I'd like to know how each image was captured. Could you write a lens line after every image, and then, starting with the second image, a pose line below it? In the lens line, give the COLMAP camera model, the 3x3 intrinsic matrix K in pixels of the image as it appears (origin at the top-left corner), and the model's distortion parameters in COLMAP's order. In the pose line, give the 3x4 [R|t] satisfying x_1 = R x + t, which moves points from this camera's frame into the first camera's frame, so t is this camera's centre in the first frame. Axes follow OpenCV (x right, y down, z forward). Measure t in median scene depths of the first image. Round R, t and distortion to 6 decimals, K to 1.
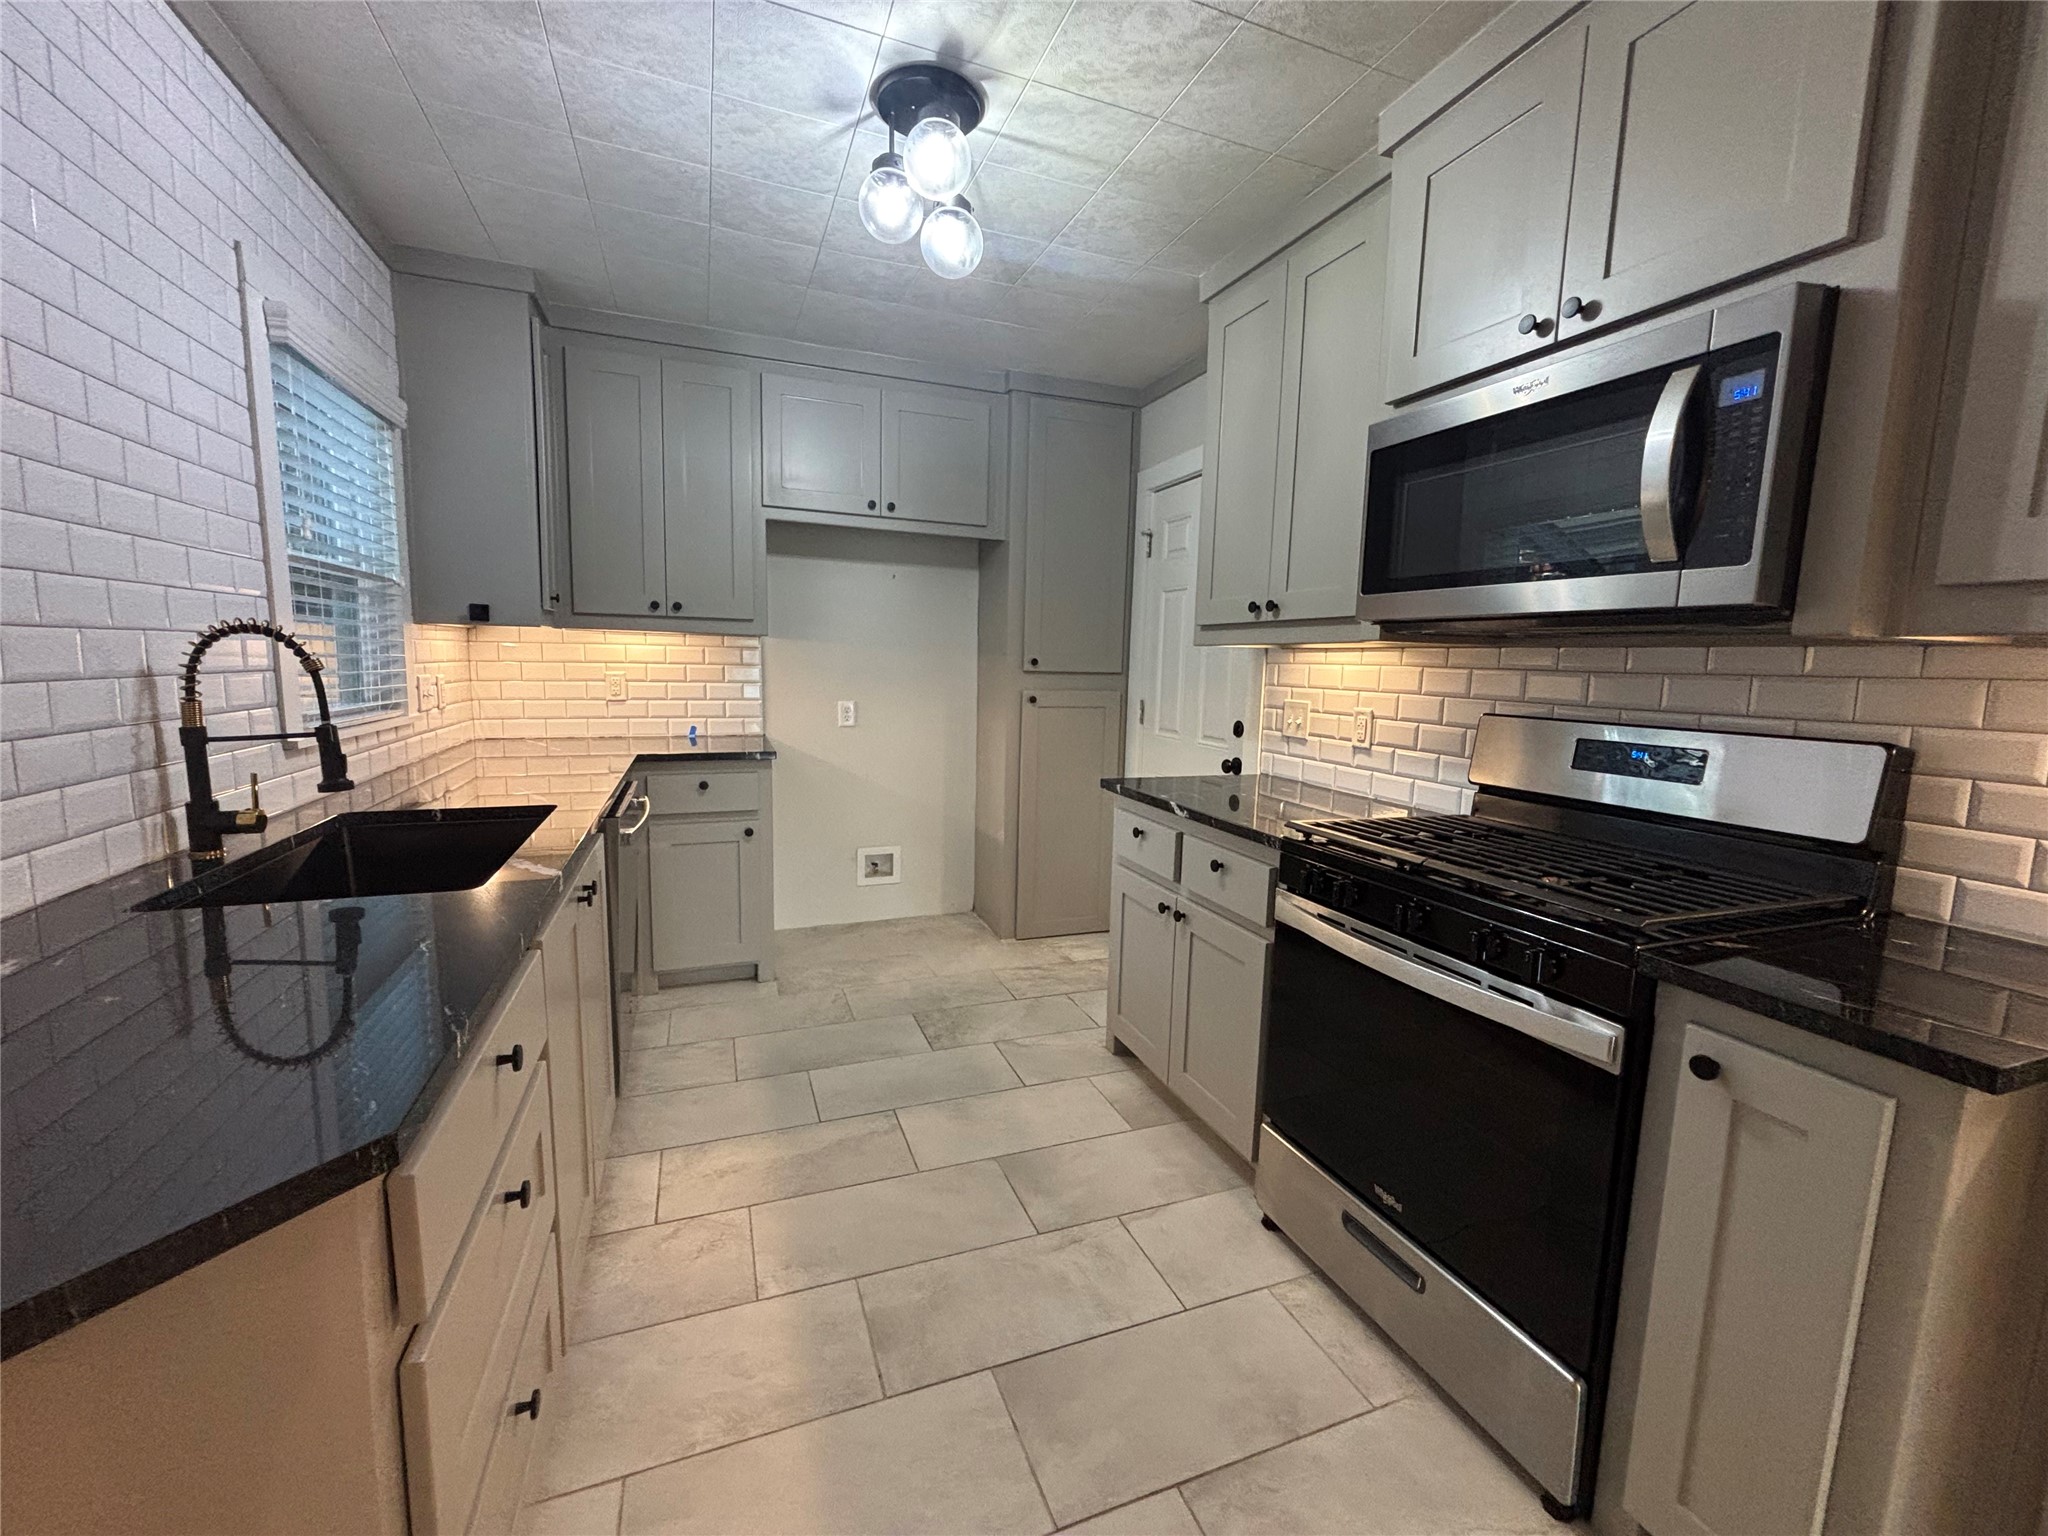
lens RADIAL K [[834.6, 0, 1021.9], [0, 834.6, 764.3], [0, 0, 1]] dist [0.052198, -0.031067]
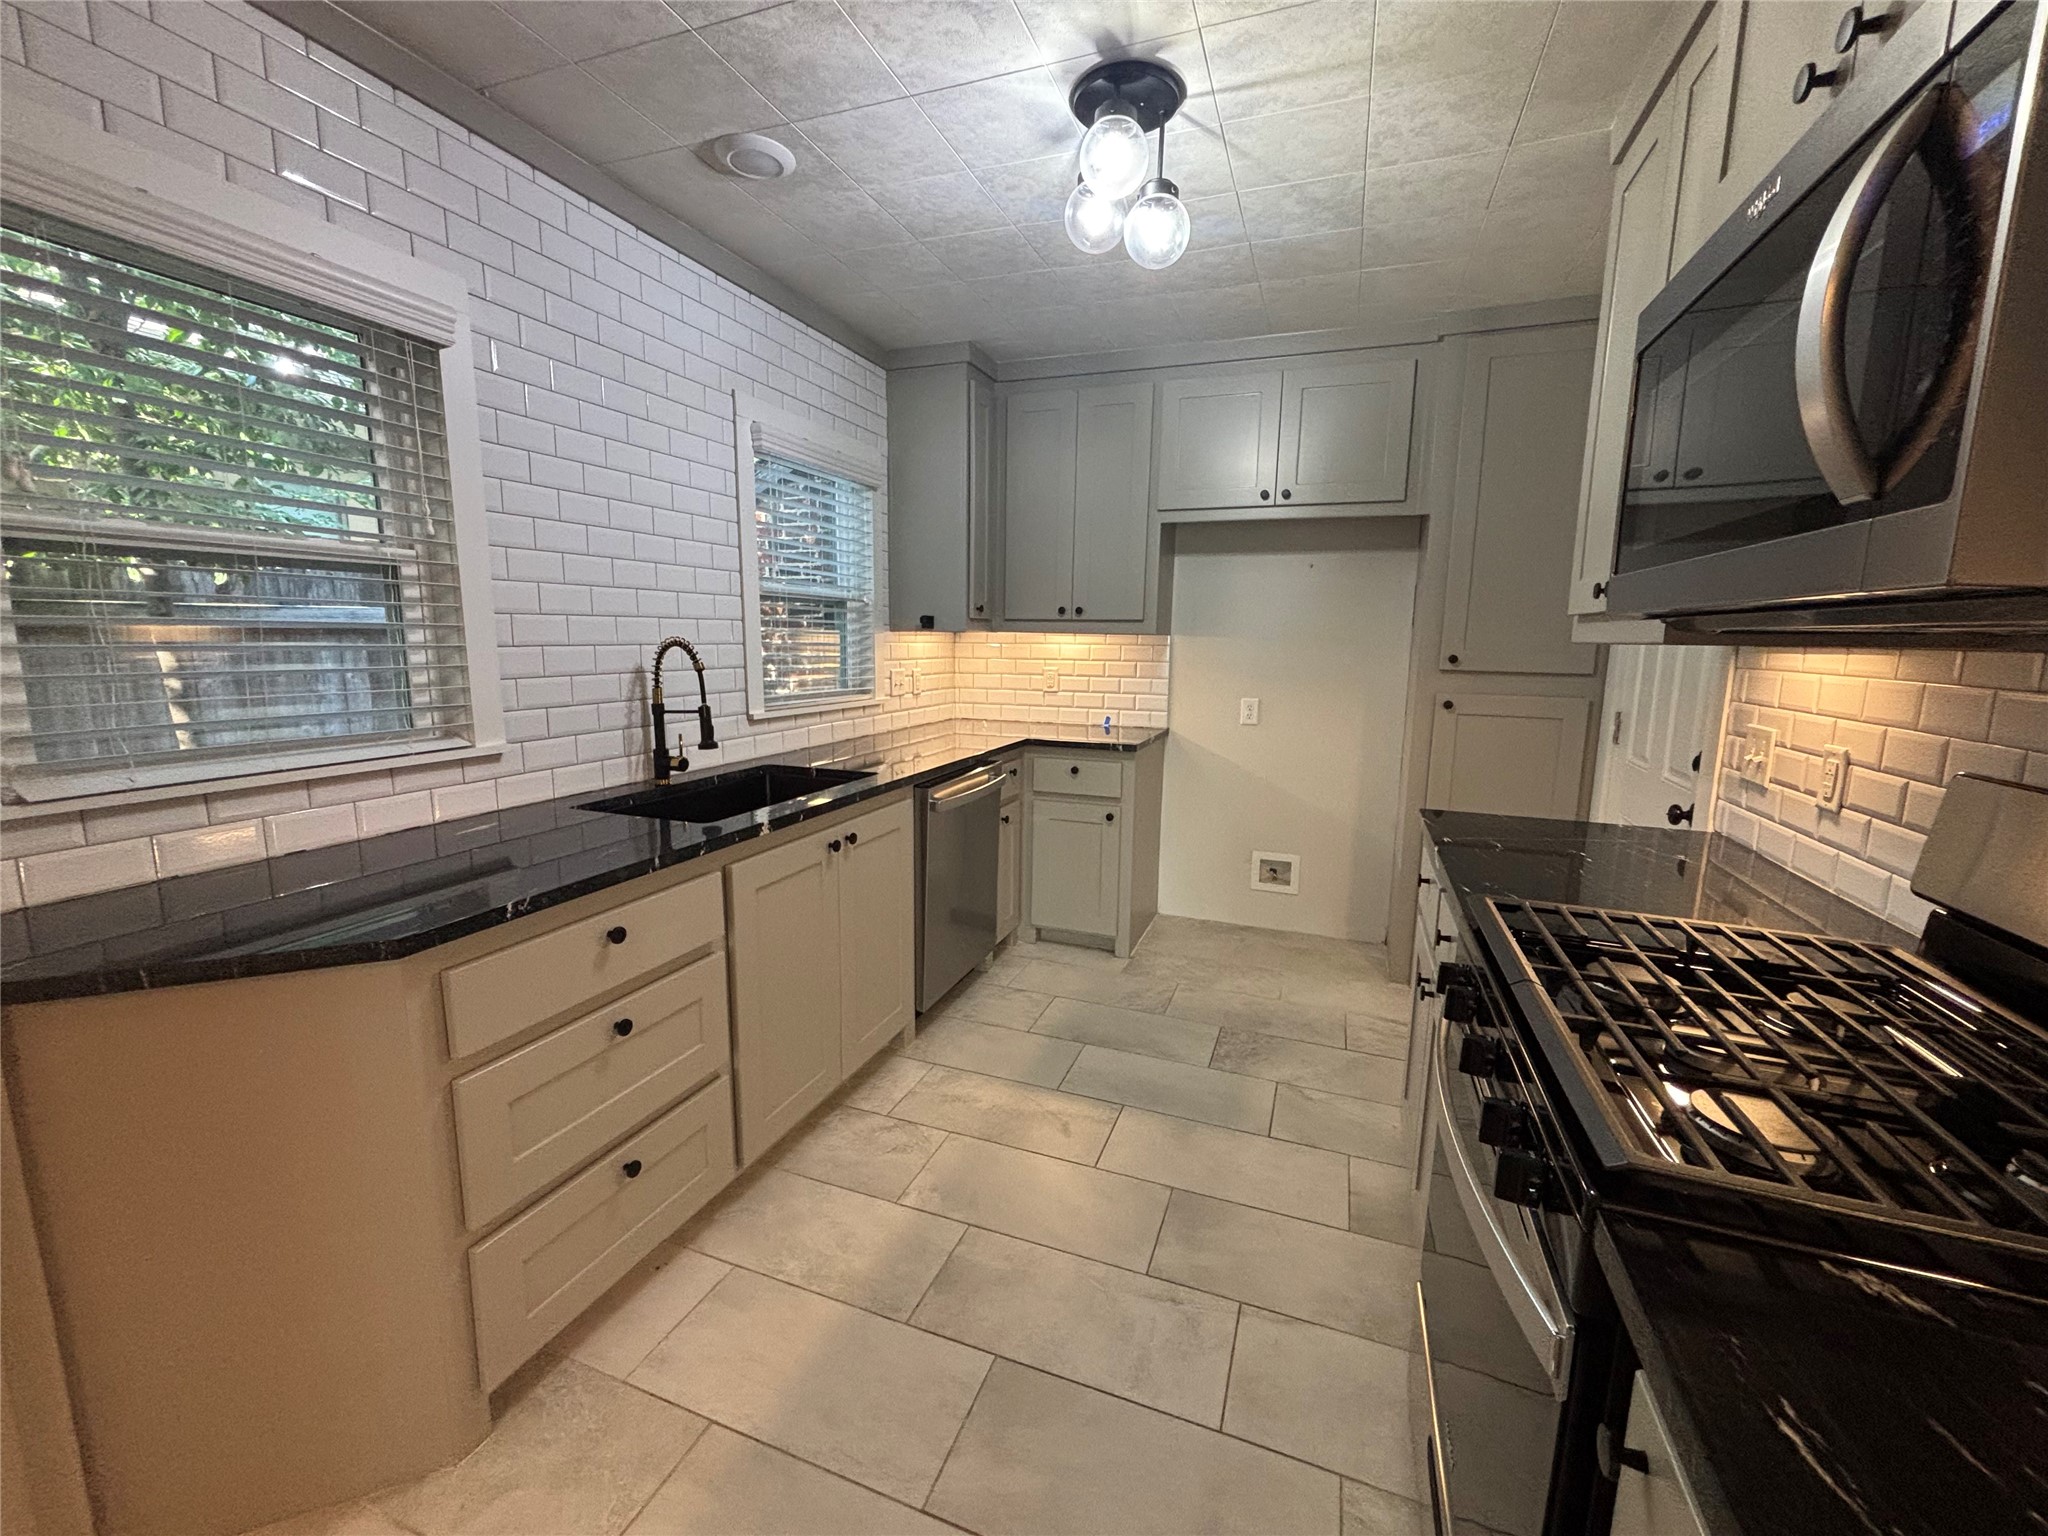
lens RADIAL K [[834.6, 0, 1021.9], [0, 834.6, 764.3], [0, 0, 1]] dist [0.052198, -0.031067]
pose [[0.749239, 0.090523, -0.656084, 0.338838], [-0.081389, 0.995691, 0.044435, -0.029955], [0.657279, 0.020106, 0.753379, 0.129558]]
